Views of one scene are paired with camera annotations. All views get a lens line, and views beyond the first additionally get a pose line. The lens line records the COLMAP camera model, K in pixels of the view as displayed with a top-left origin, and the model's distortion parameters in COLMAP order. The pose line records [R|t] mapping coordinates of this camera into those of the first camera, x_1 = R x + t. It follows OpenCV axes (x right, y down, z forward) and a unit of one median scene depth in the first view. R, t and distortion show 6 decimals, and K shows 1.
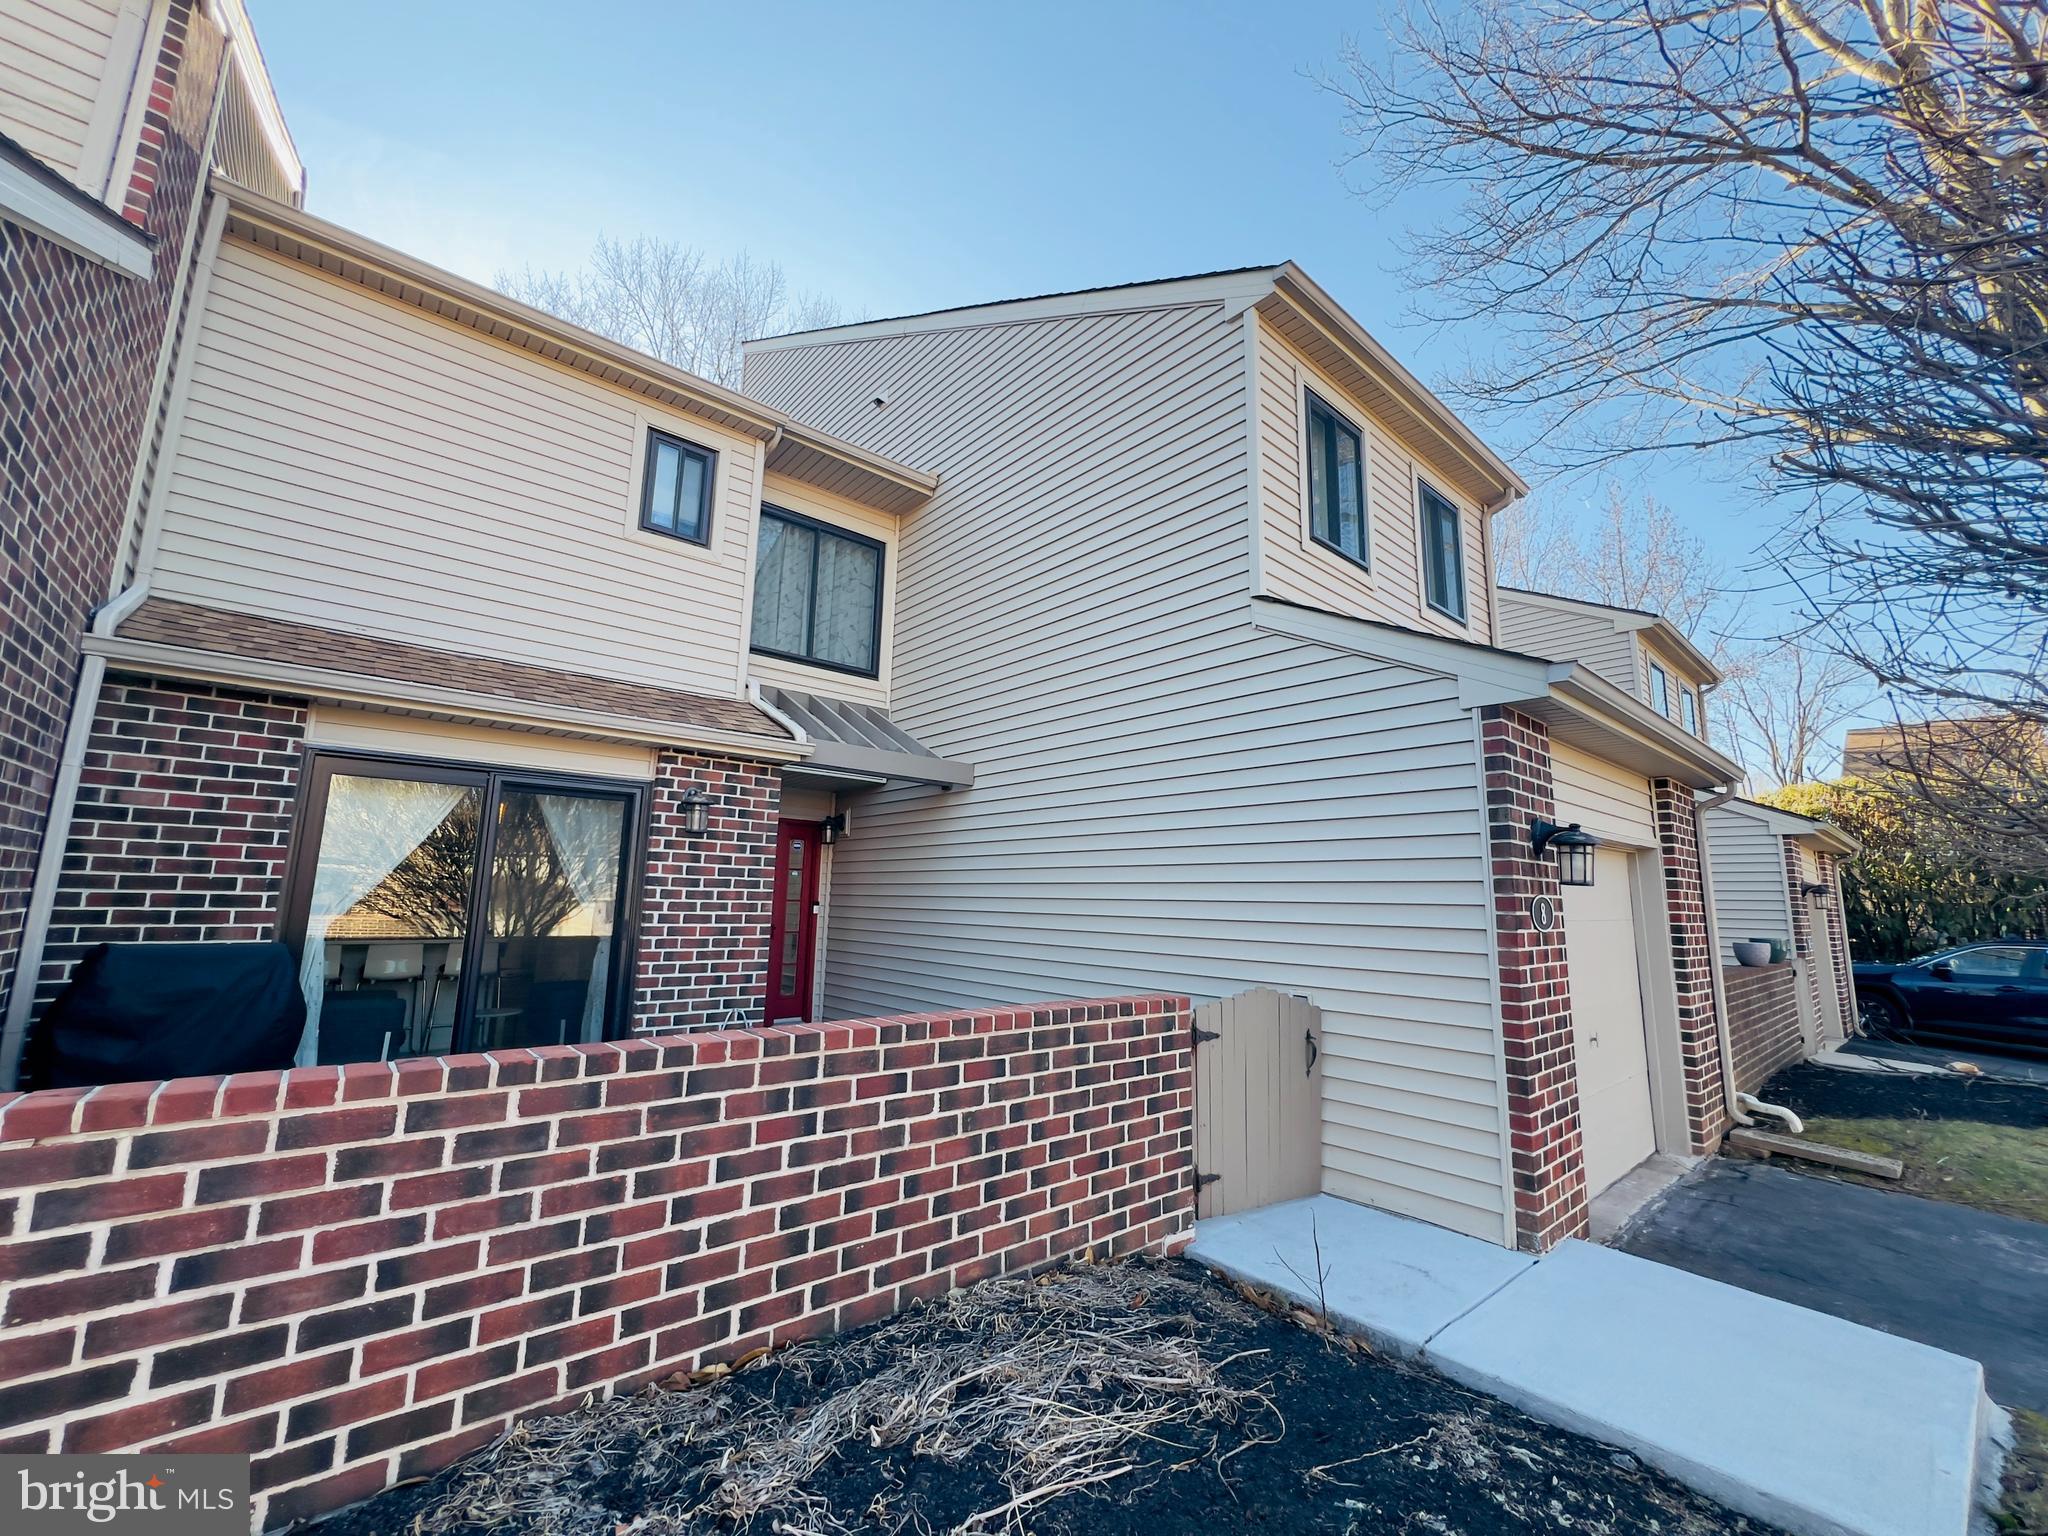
lens RADIAL K [[820.0, 0, 1024.0], [0, 820.0, 768.0], [0, 0, 1]] dist [-0.002252, 0.000679]
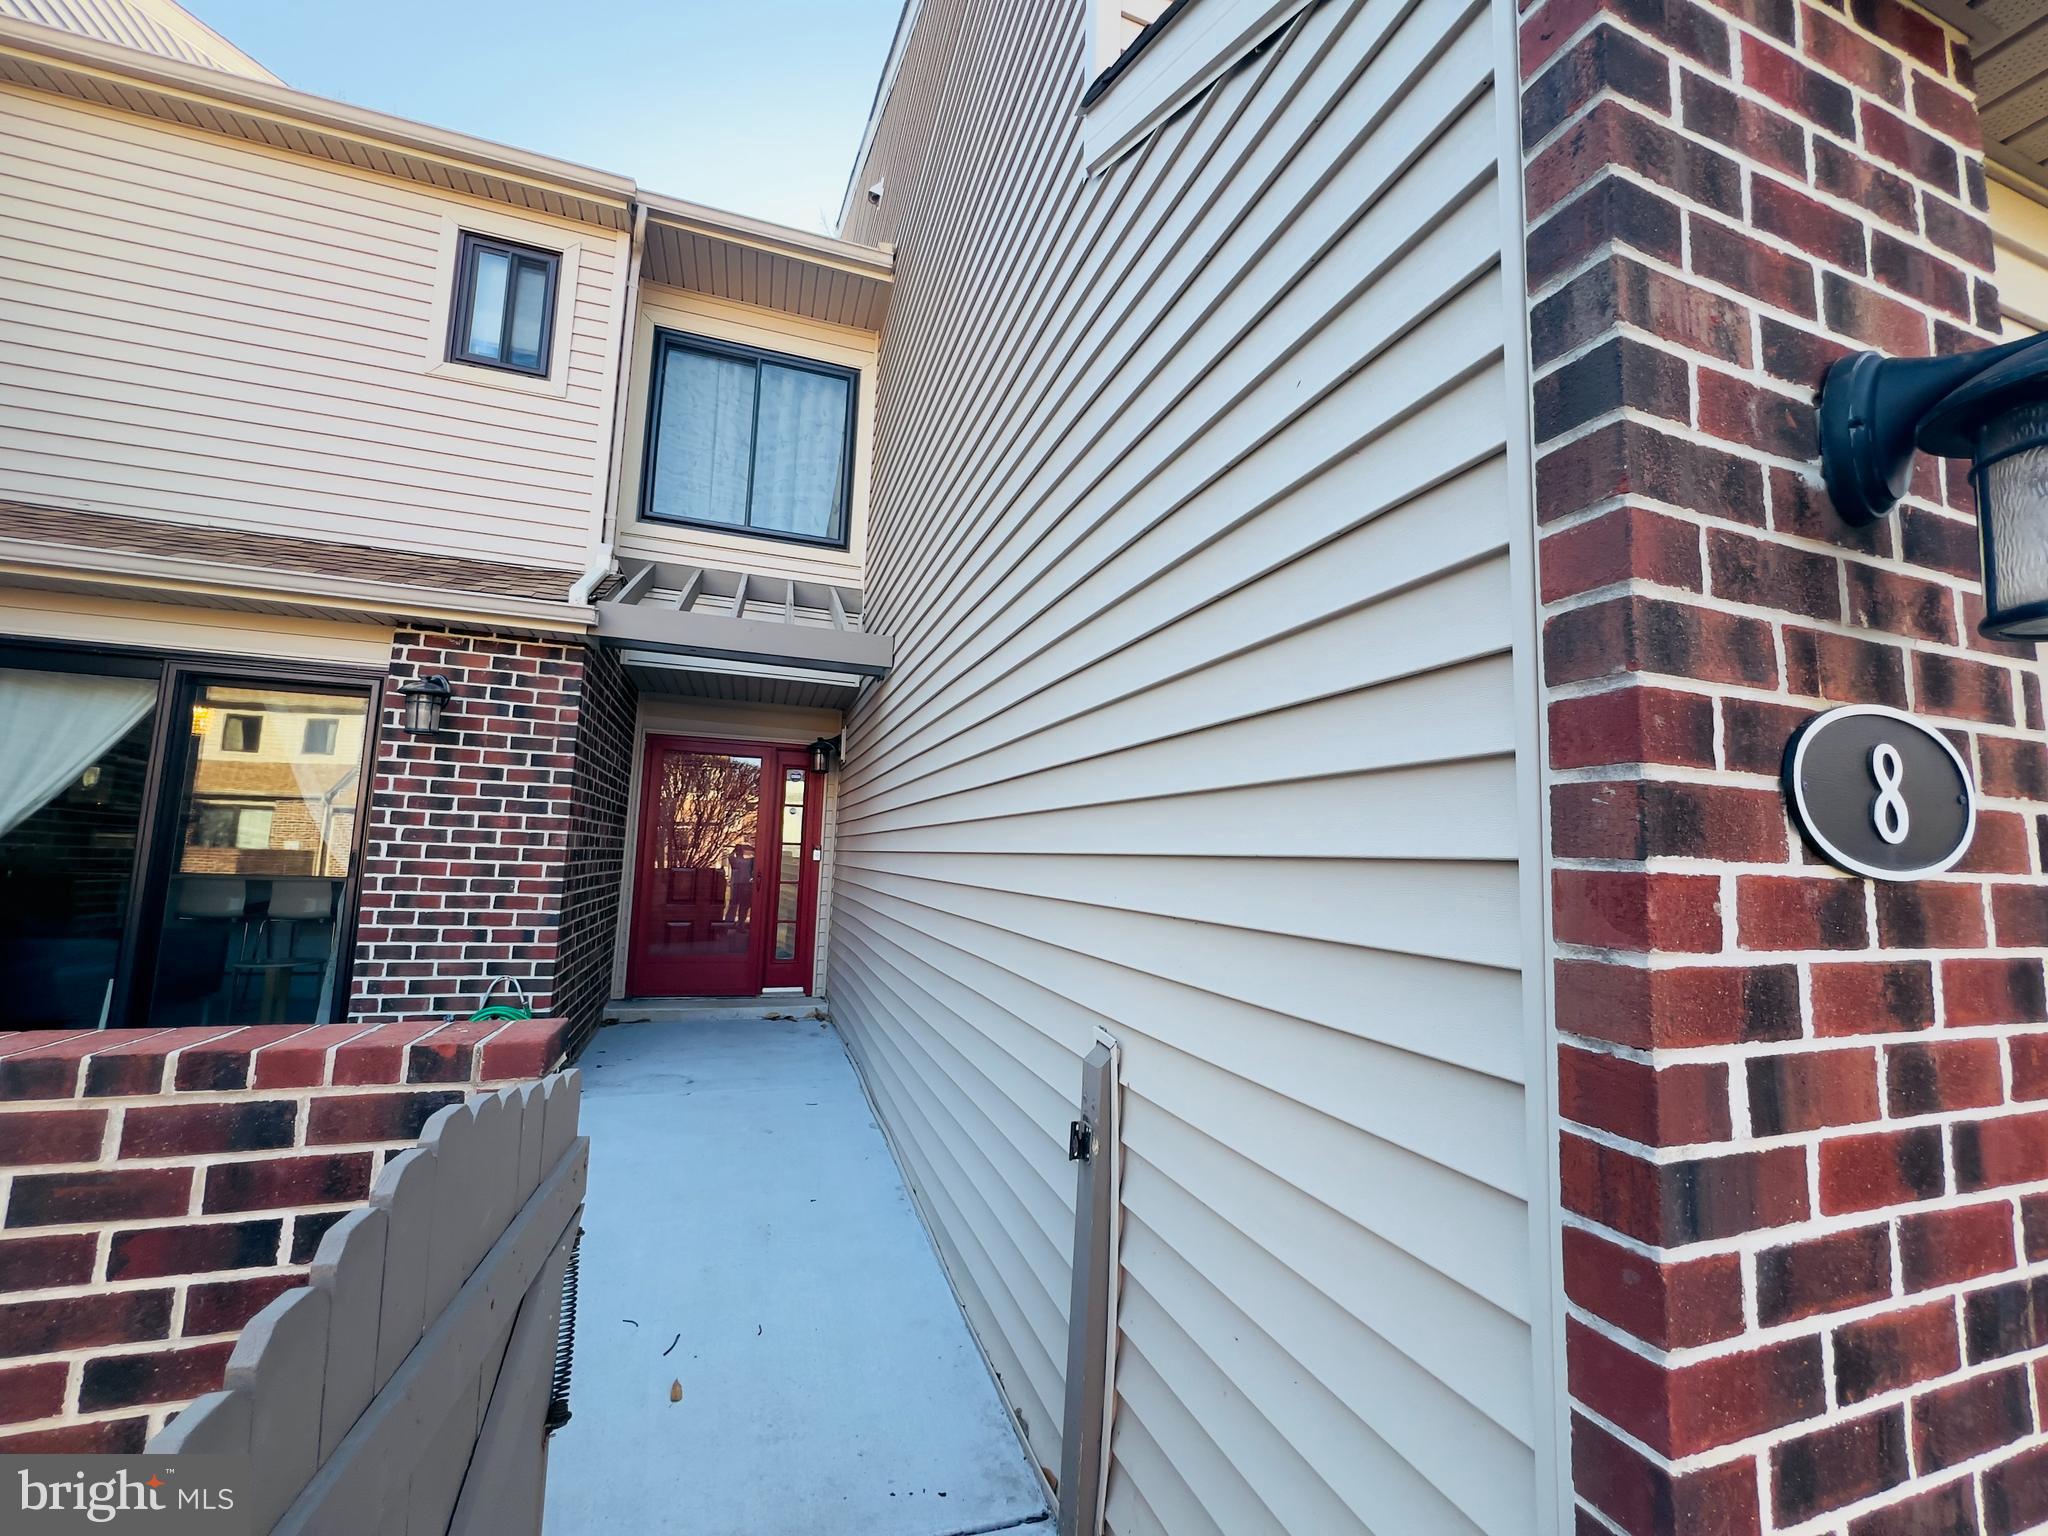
lens RADIAL K [[820.0, 0, 1024.0], [0, 820.0, 768.0], [0, 0, 1]] dist [-0.002252, 0.000679]
pose [[0.926688, -0.031624, -0.374499, 0.361397], [0.046830, 0.998404, 0.031570, 0.109884], [0.372902, -0.046793, 0.926690, 0.515952]]
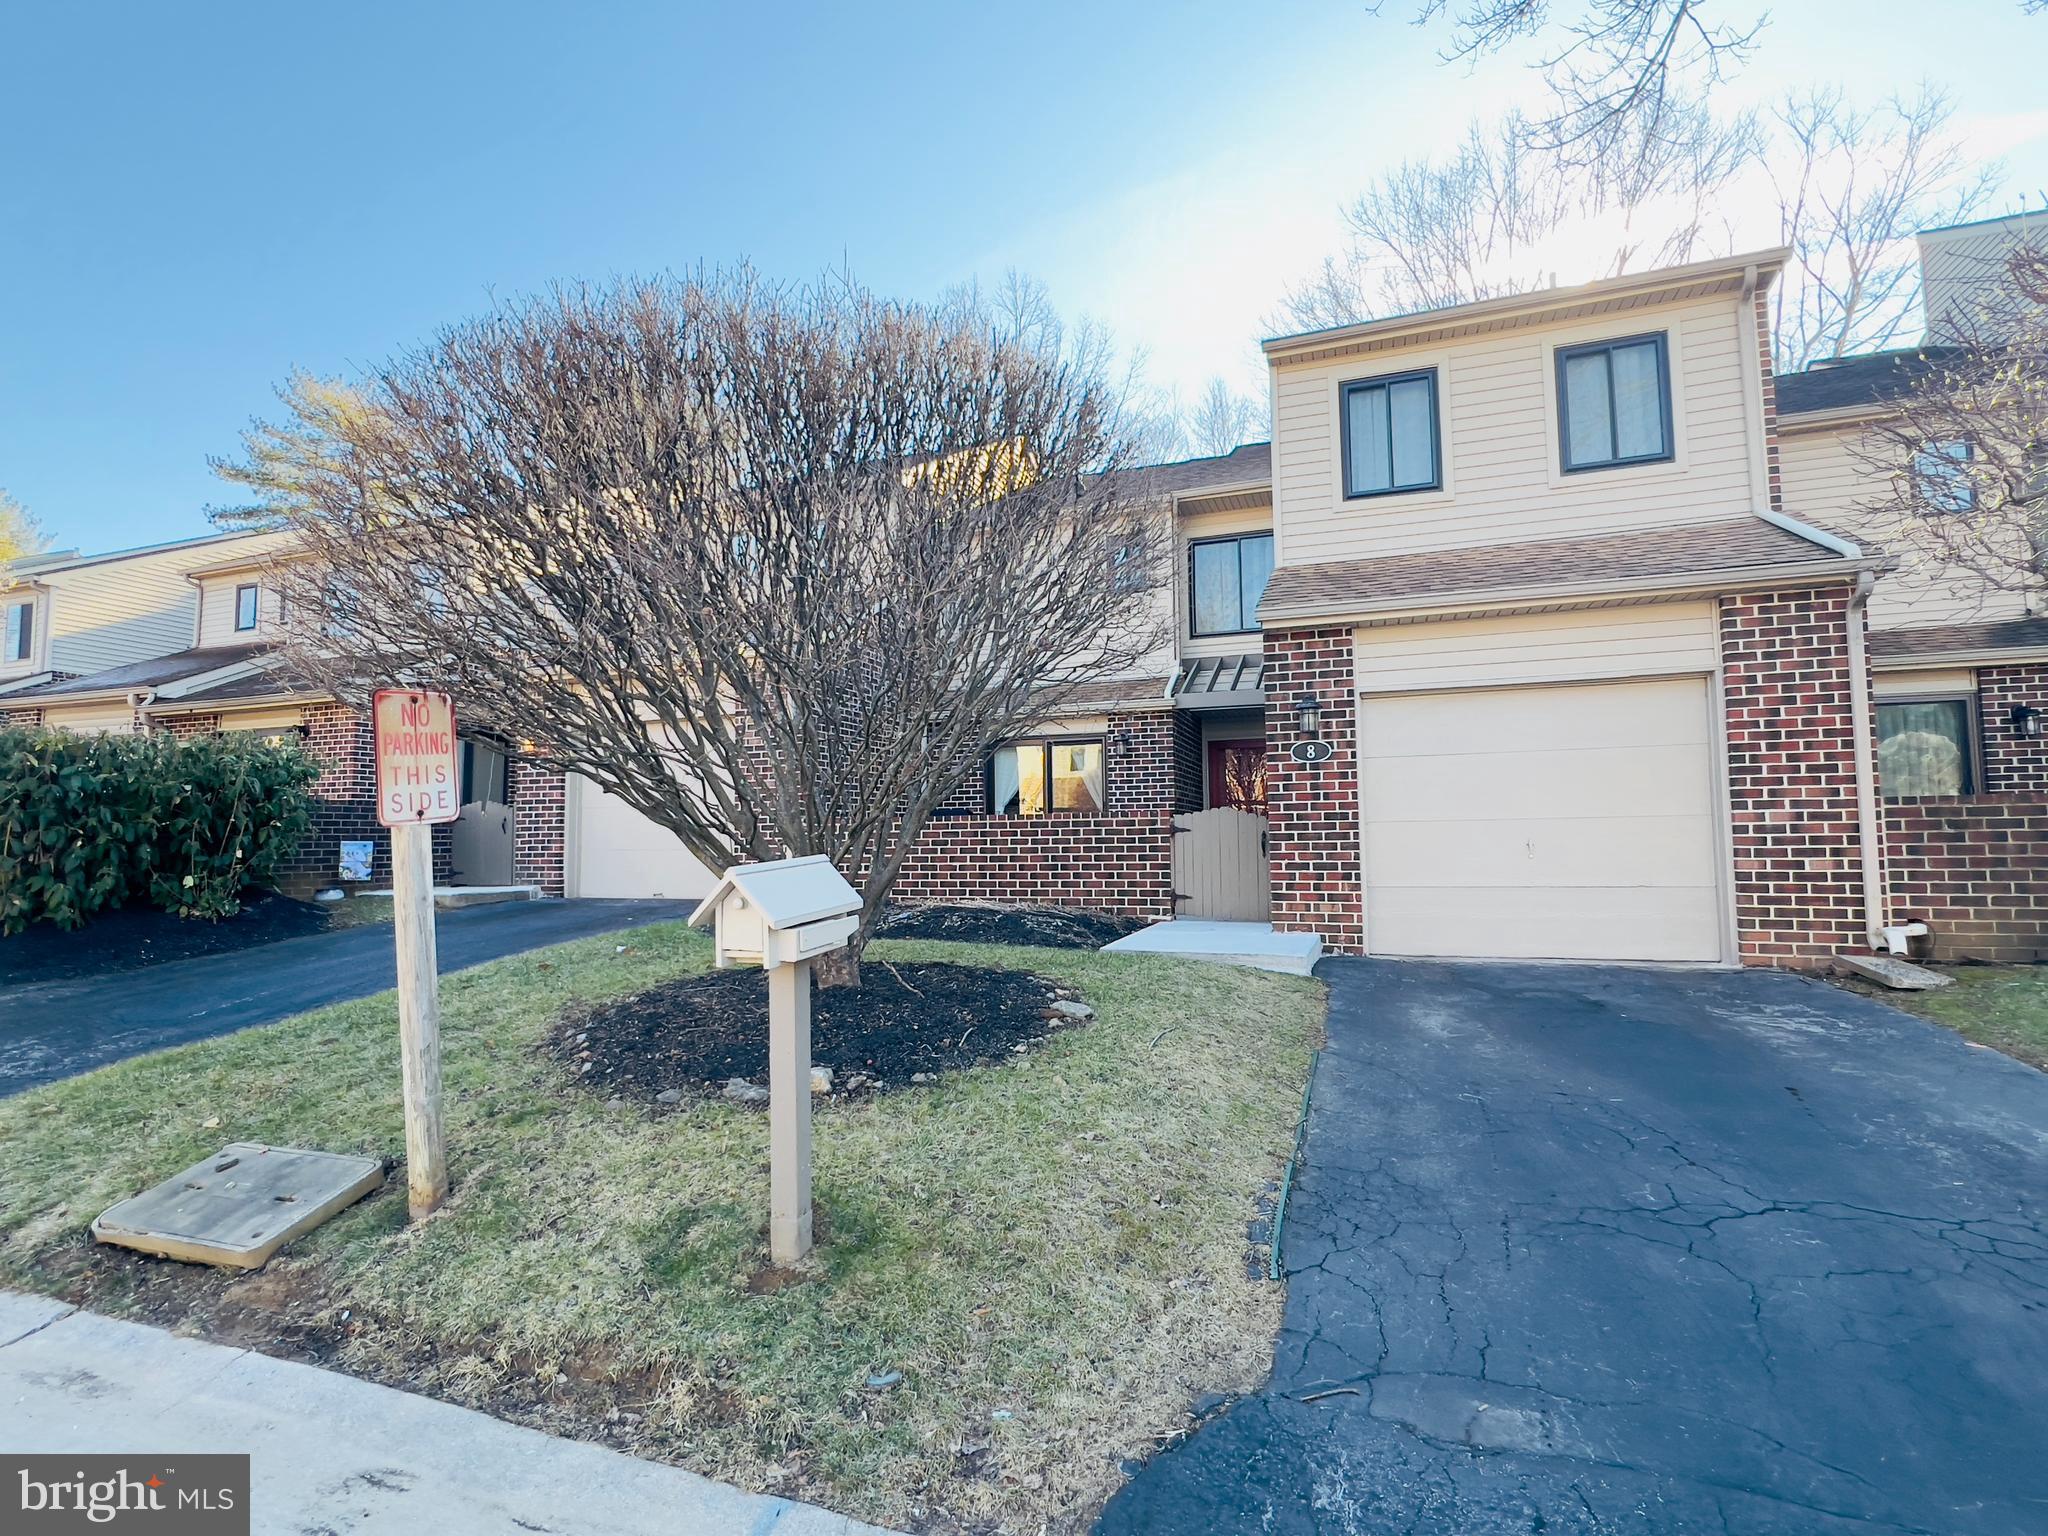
lens RADIAL K [[973.6, 0, 1024.0], [0, 973.6, 768.0], [0, 0, 1]] dist [0.000376, 0.000000]
pose [[0.486732, -0.093652, -0.868517, 1.464936], [0.161442, 0.986754, -0.015926, 0.105866], [0.858504, -0.132463, 0.495404, -0.340334]]
